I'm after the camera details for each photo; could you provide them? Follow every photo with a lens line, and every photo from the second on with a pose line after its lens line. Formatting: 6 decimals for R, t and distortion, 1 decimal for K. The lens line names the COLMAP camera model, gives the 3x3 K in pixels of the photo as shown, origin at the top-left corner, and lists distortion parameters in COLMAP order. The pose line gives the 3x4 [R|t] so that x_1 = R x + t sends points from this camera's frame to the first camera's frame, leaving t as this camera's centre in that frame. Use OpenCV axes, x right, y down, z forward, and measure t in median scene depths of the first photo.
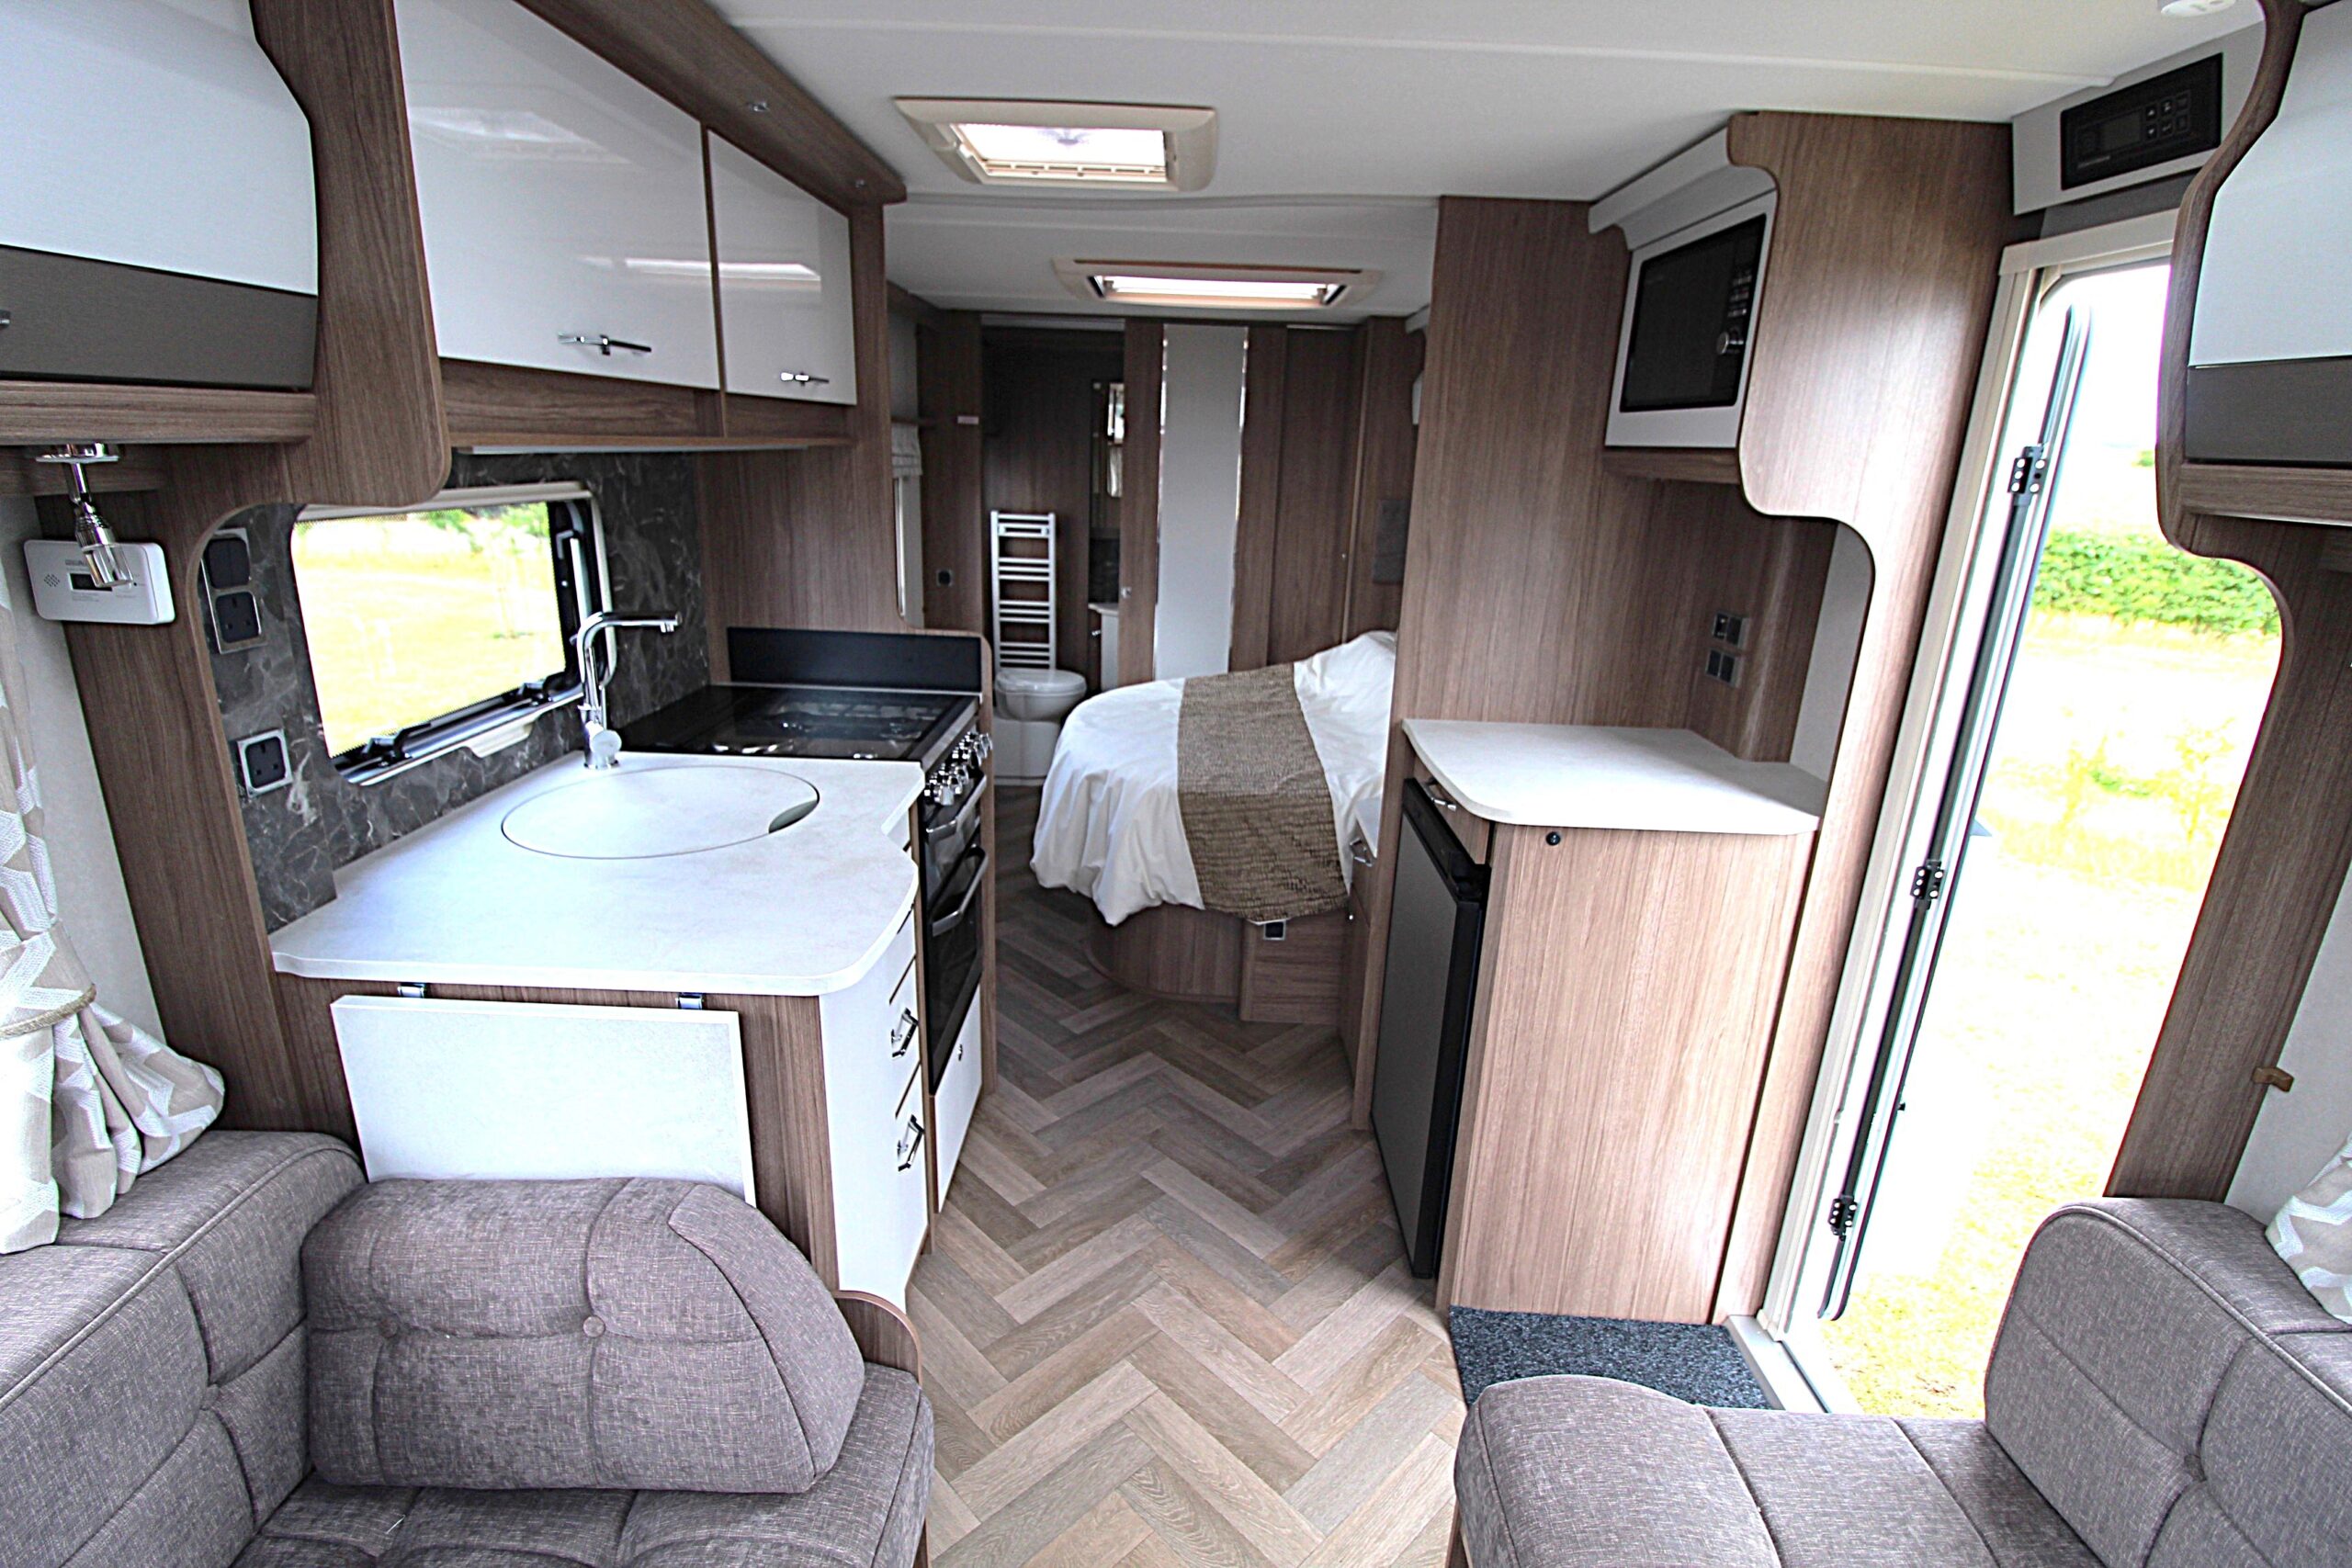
lens RADIAL K [[1089.3, 0, 1178.0], [0, 1089.3, 775.3], [0, 0, 1]] dist [0.000650, -0.014807]
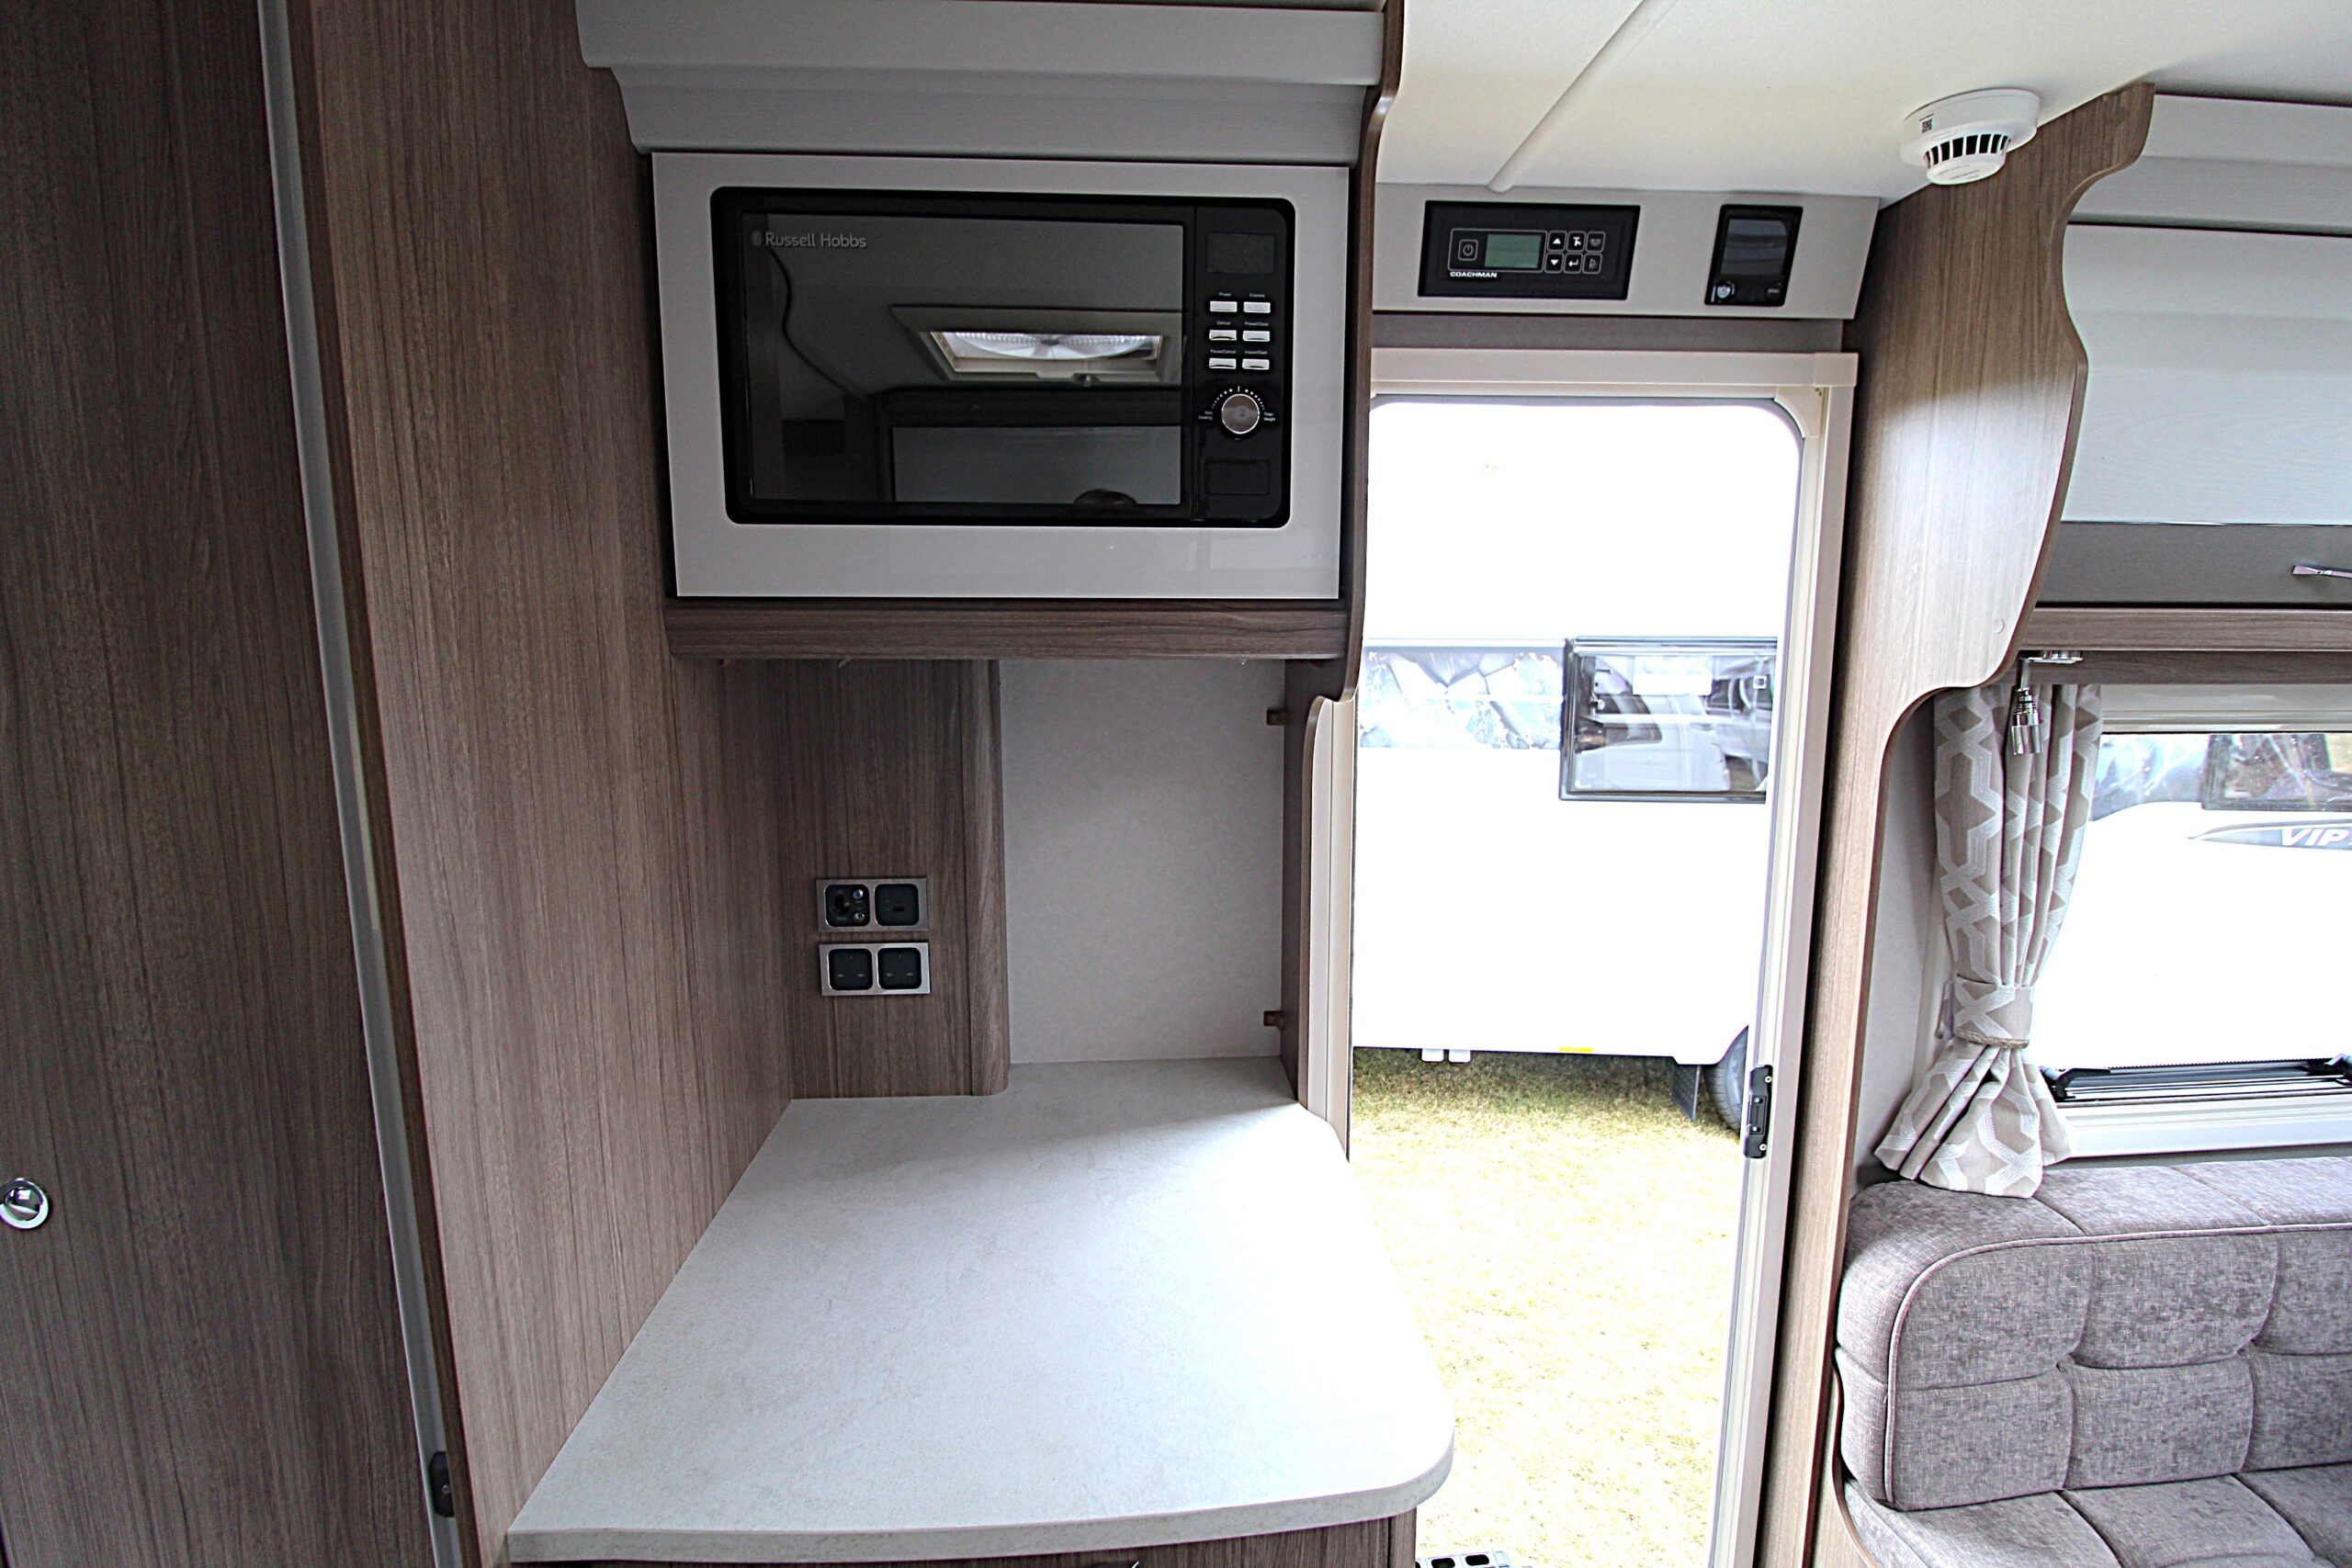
lens RADIAL K [[1091.0, 0, 1181.4], [0, 1091.0, 774.6], [0, 0, 1]] dist [-0.002141, -0.012631]
pose [[-0.067406, -0.178713, 0.981590, -0.049190], [0.288819, 0.938209, 0.190648, -0.246356], [-0.955008, 0.296352, -0.011625, 0.787905]]
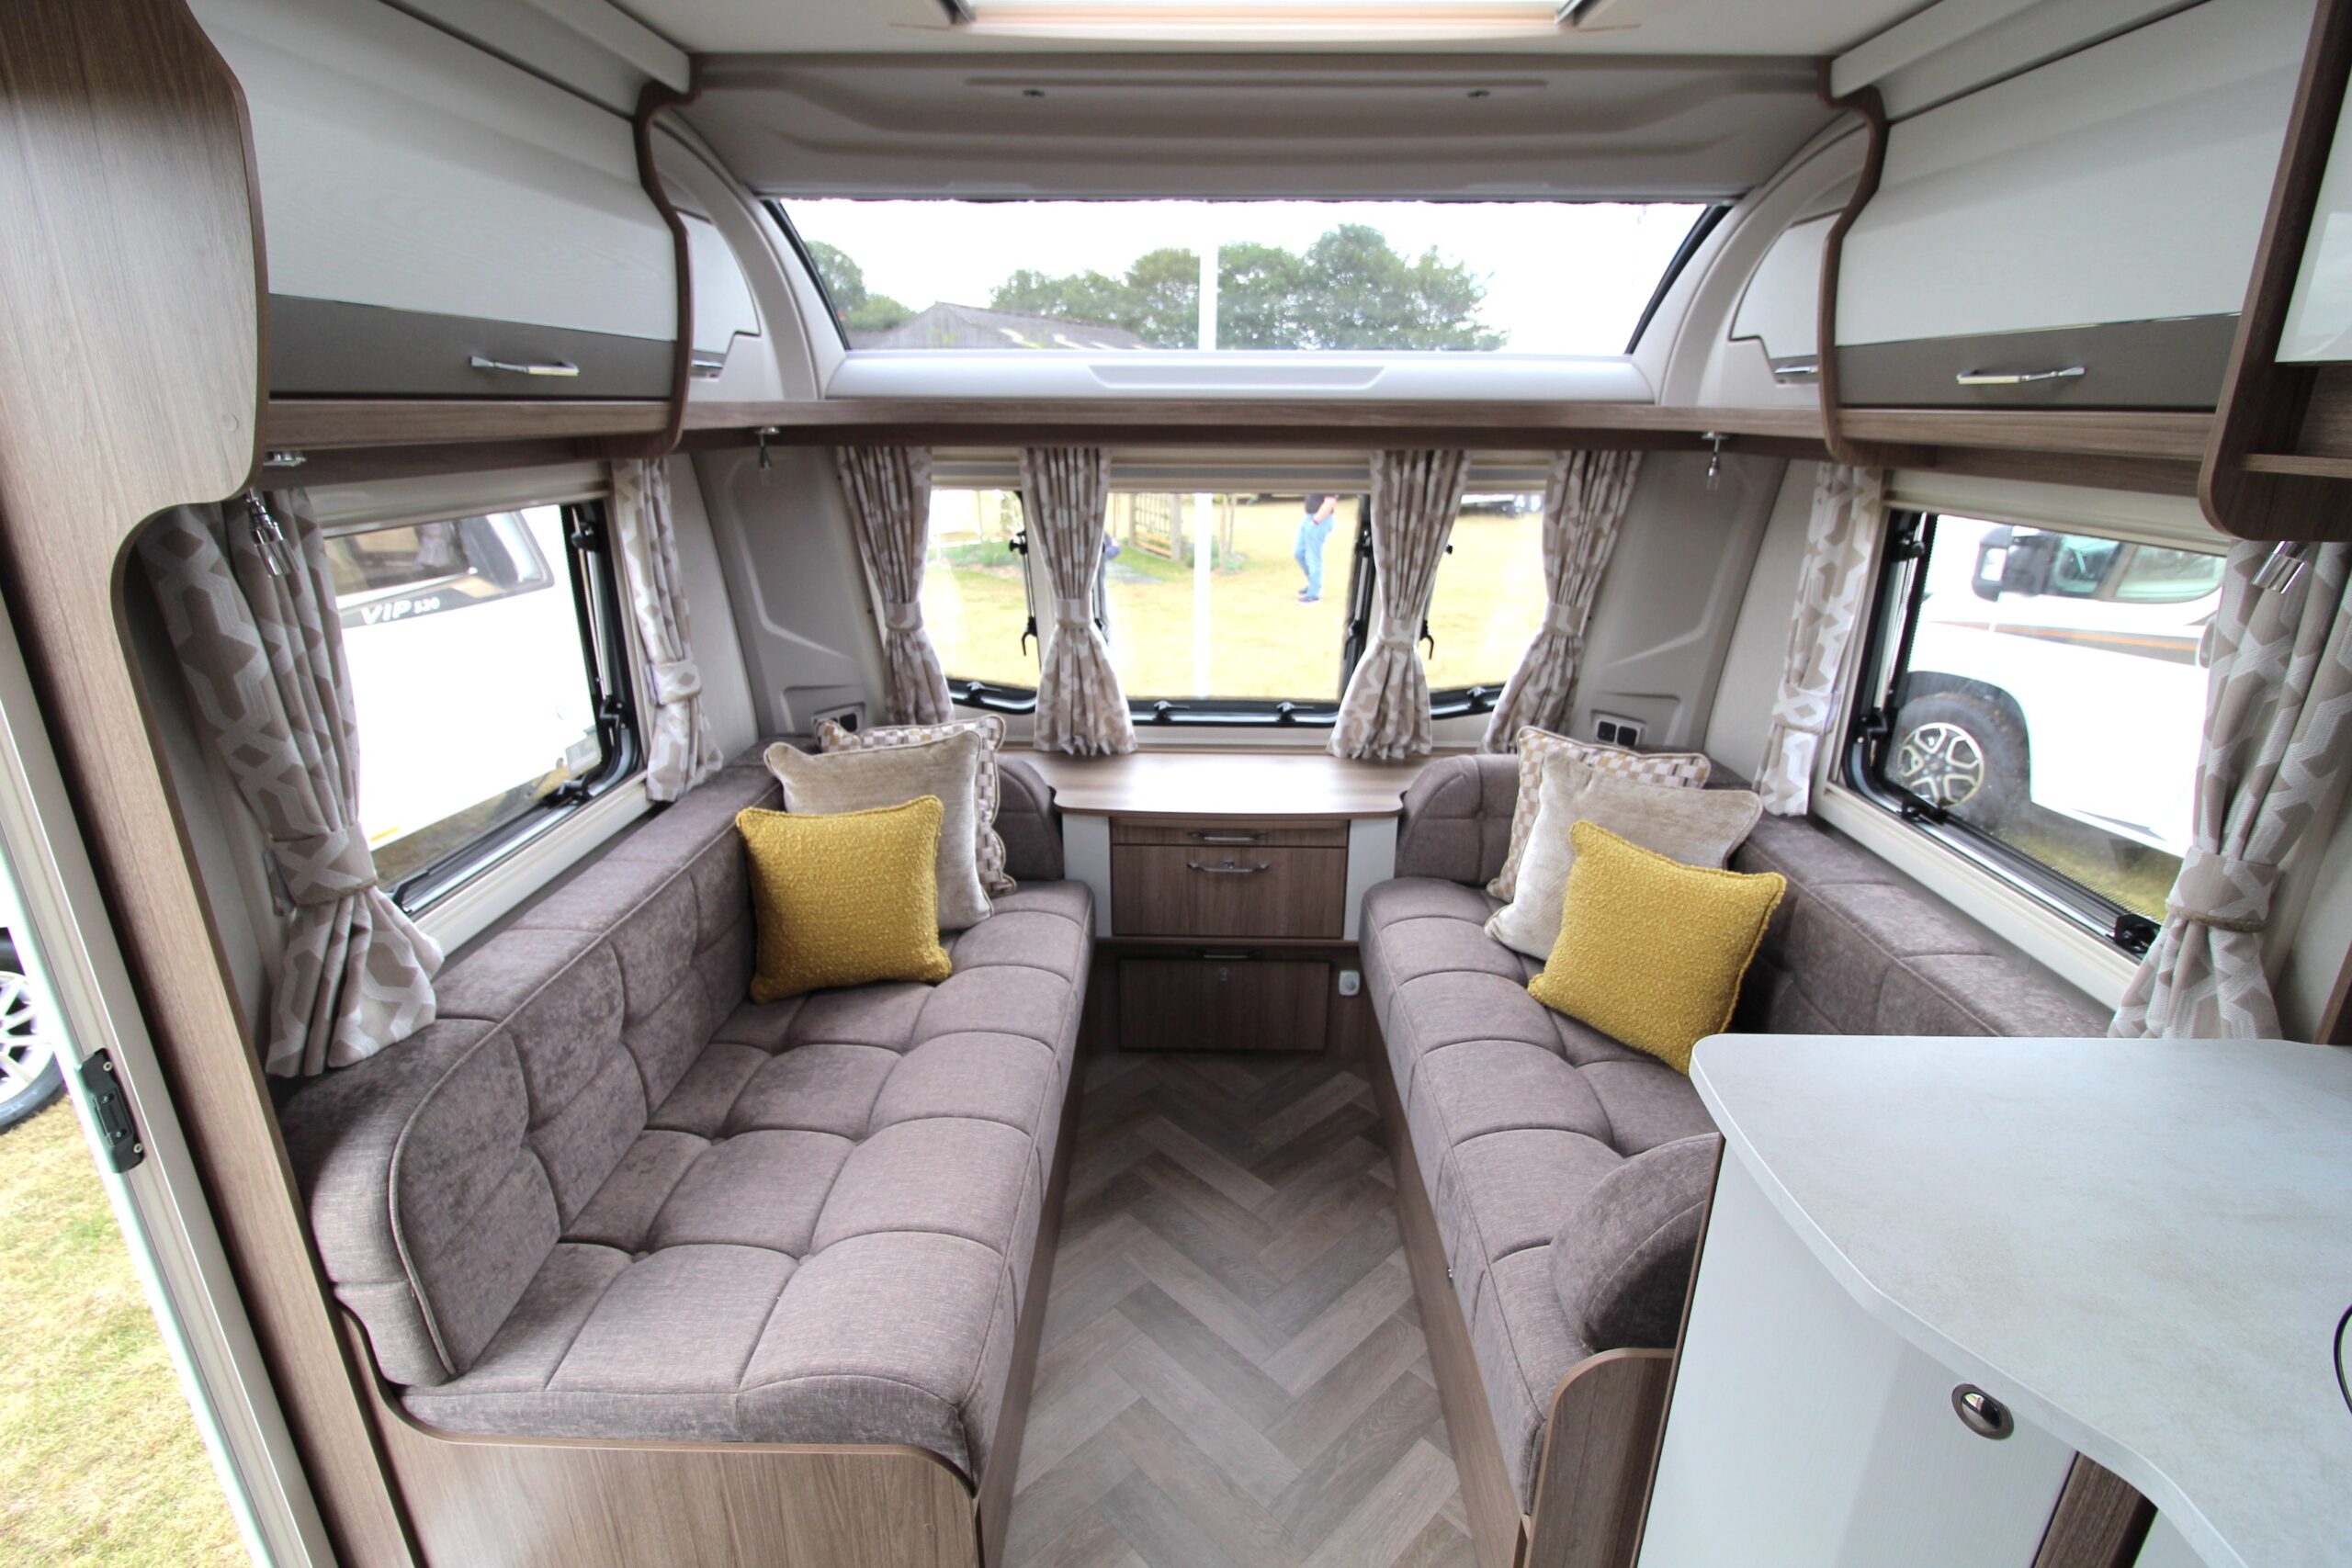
lens RADIAL K [[1091.0, 0, 1181.4], [0, 1091.0, 774.6], [0, 0, 1]] dist [-0.002141, -0.012631]
pose [[-0.999138, -0.041210, -0.005084, 0.061166], [-0.036528, 0.814142, 0.579515, -0.246629], [-0.019743, 0.579201, -0.814946, 0.800335]]
